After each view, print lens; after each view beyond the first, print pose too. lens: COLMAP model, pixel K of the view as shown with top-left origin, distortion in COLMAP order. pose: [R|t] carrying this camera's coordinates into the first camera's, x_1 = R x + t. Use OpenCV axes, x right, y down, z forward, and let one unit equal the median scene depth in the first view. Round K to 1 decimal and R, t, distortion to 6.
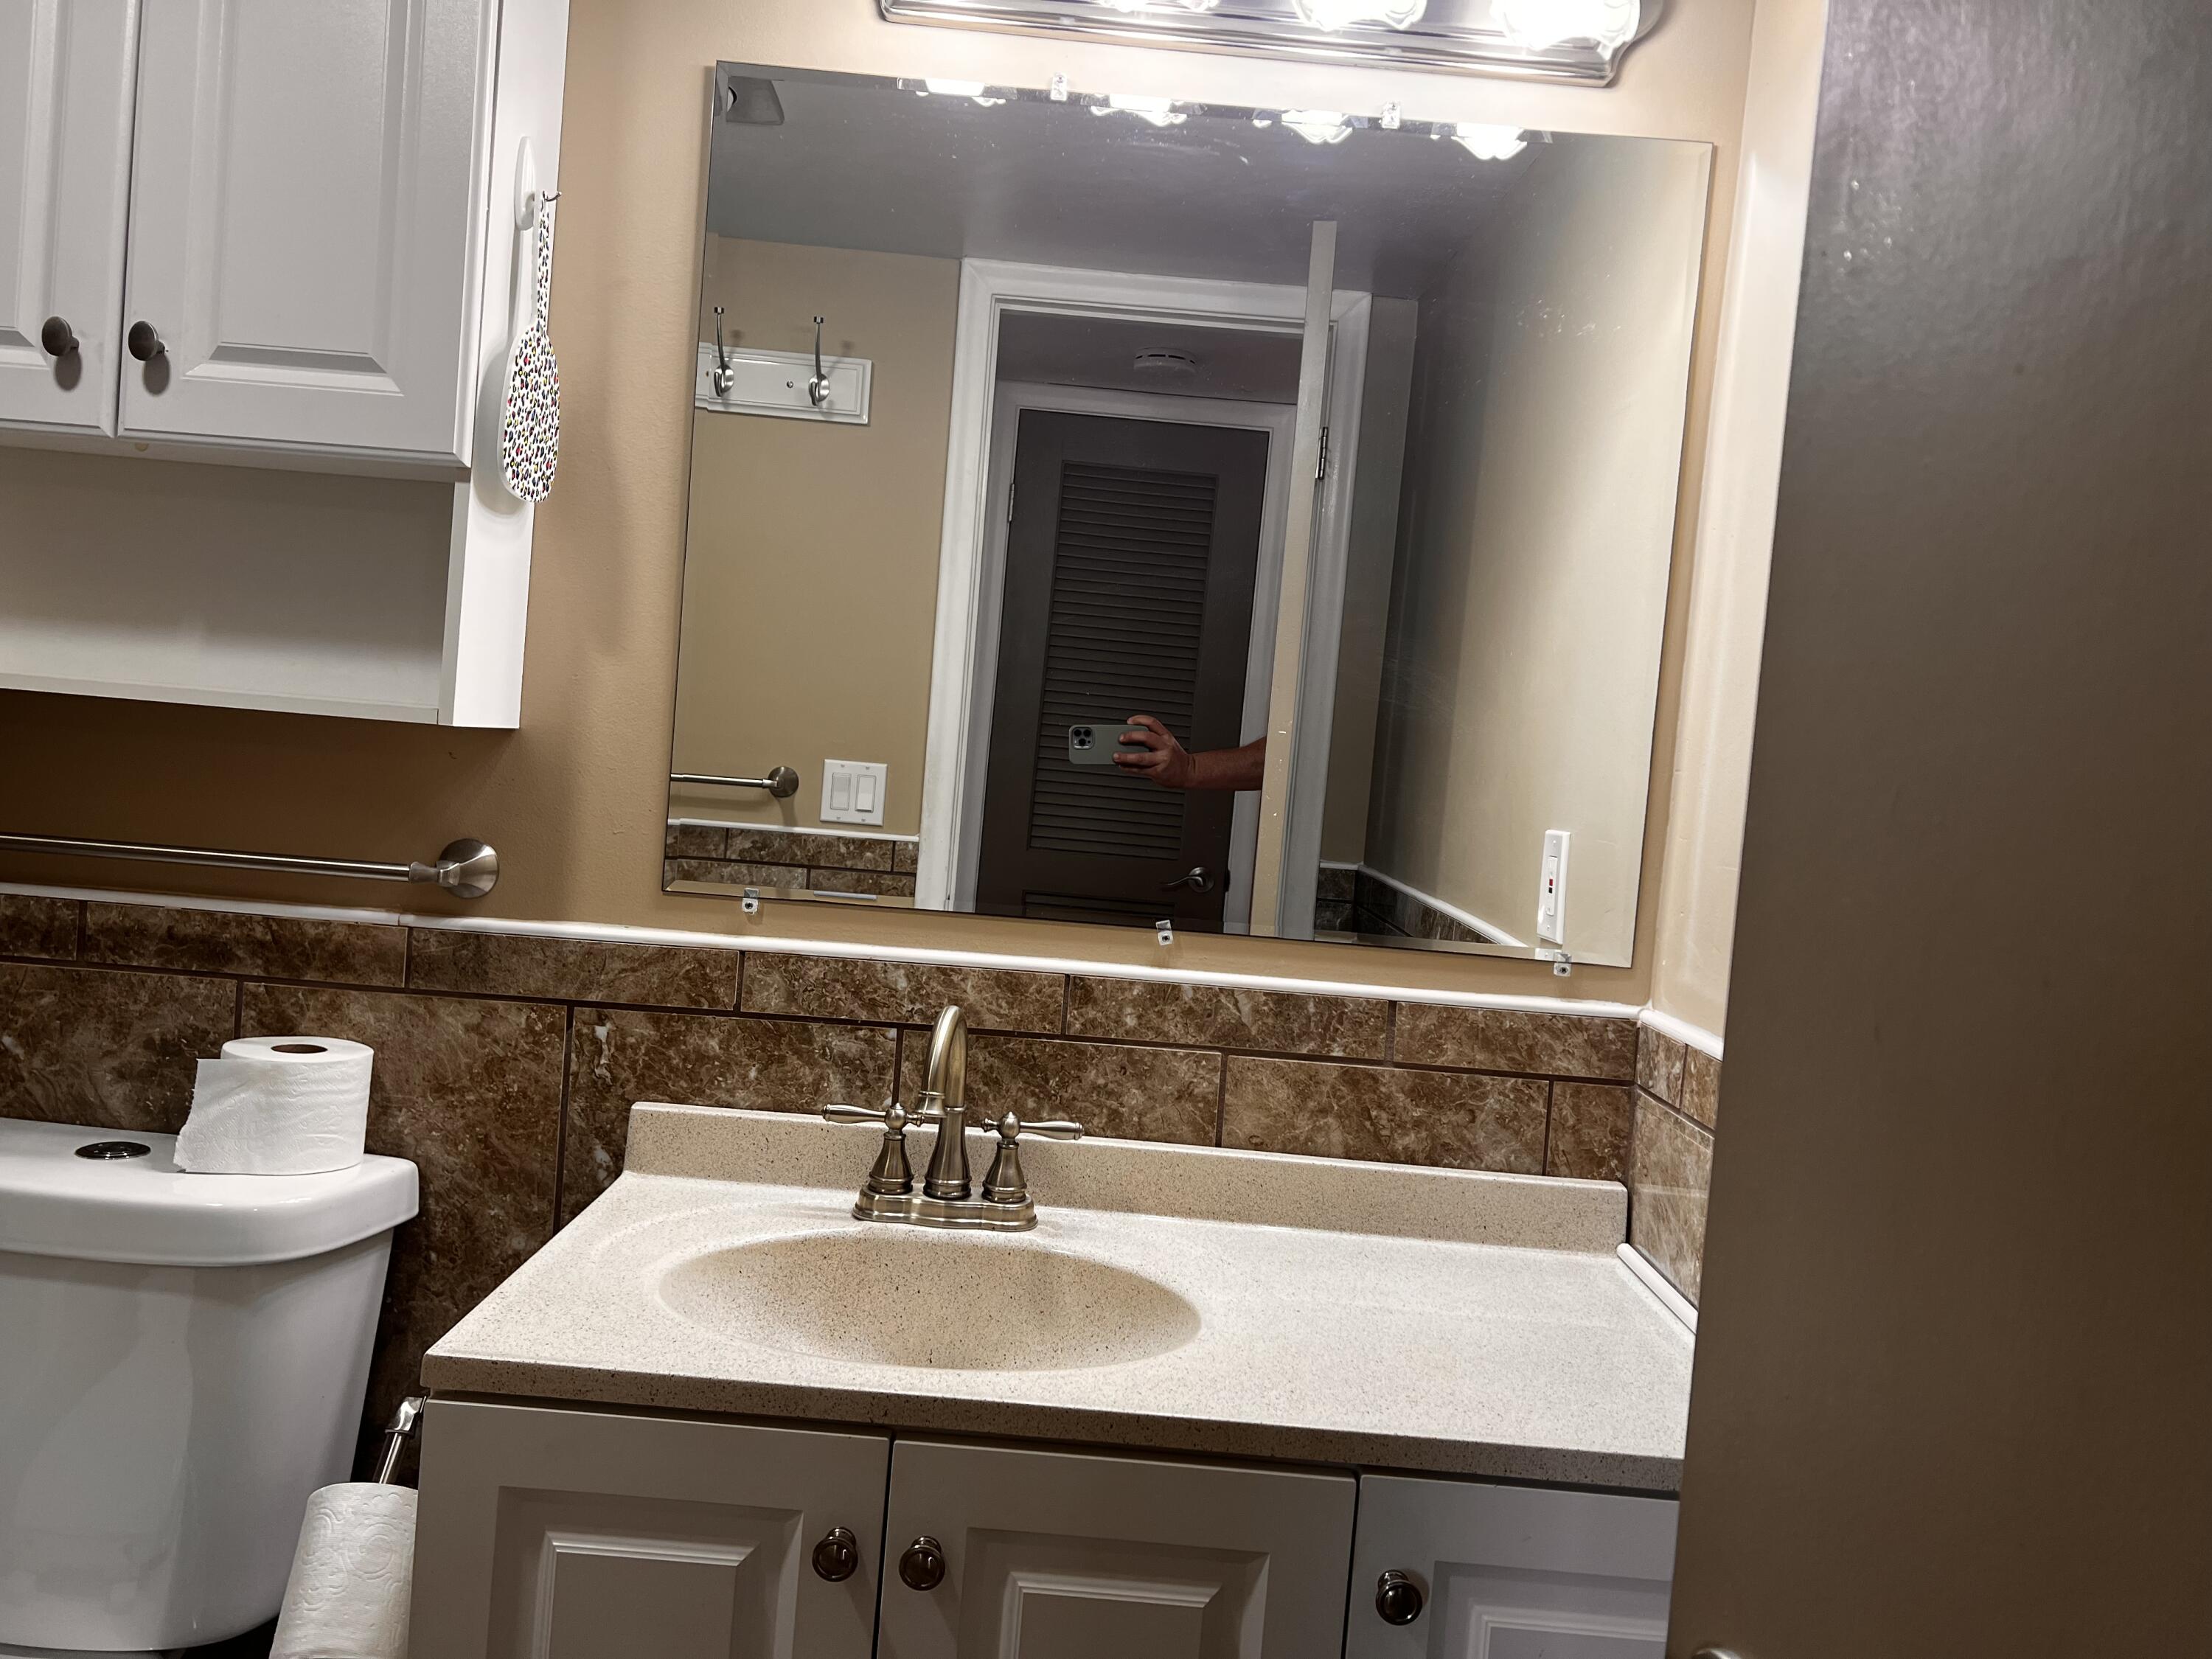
lens RADIAL K [[1693.1, 0, 1105.6], [0, 1693.1, 787.1], [0, 0, 1]] dist [0.027787, -0.052444]
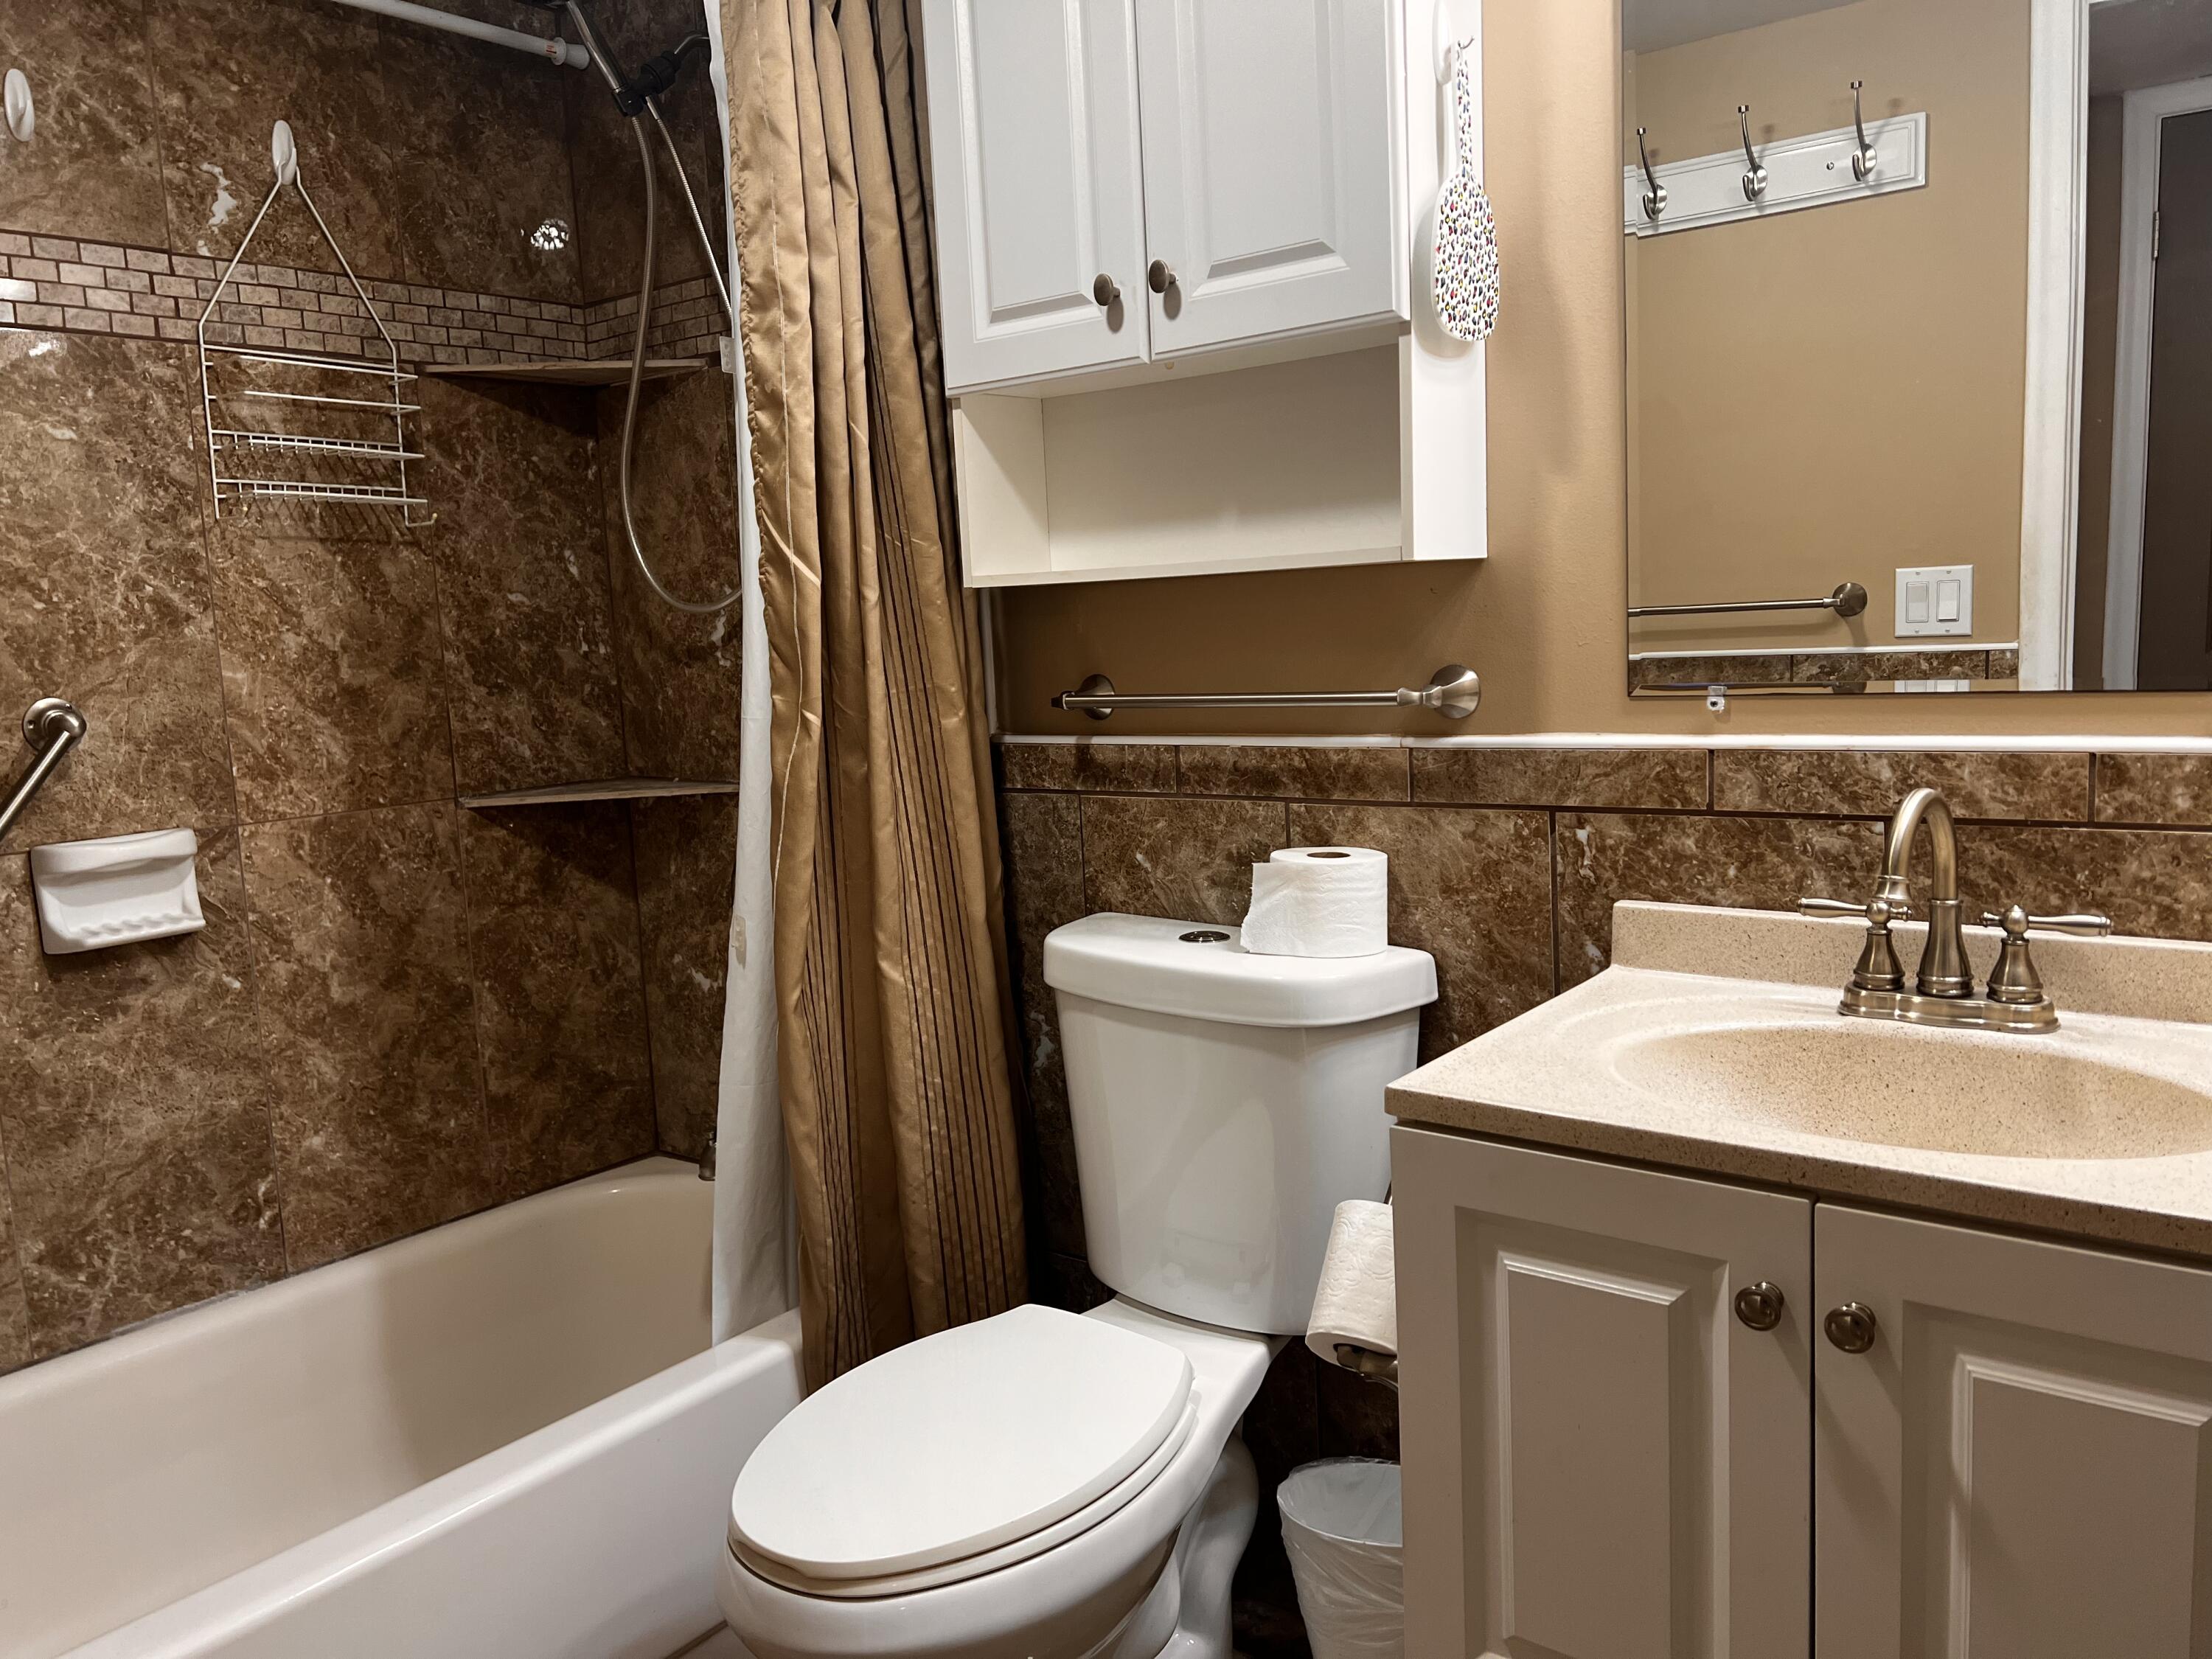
lens RADIAL K [[1683.9, 0, 1073.5], [0, 1683.9, 839.3], [0, 0, 1]] dist [0.003615, 0.005324]
pose [[0.768959, -0.032672, -0.638463, 0.129858], [0.096547, 0.993174, 0.065456, 0.047693], [0.631966, -0.111975, 0.766864, -0.005985]]
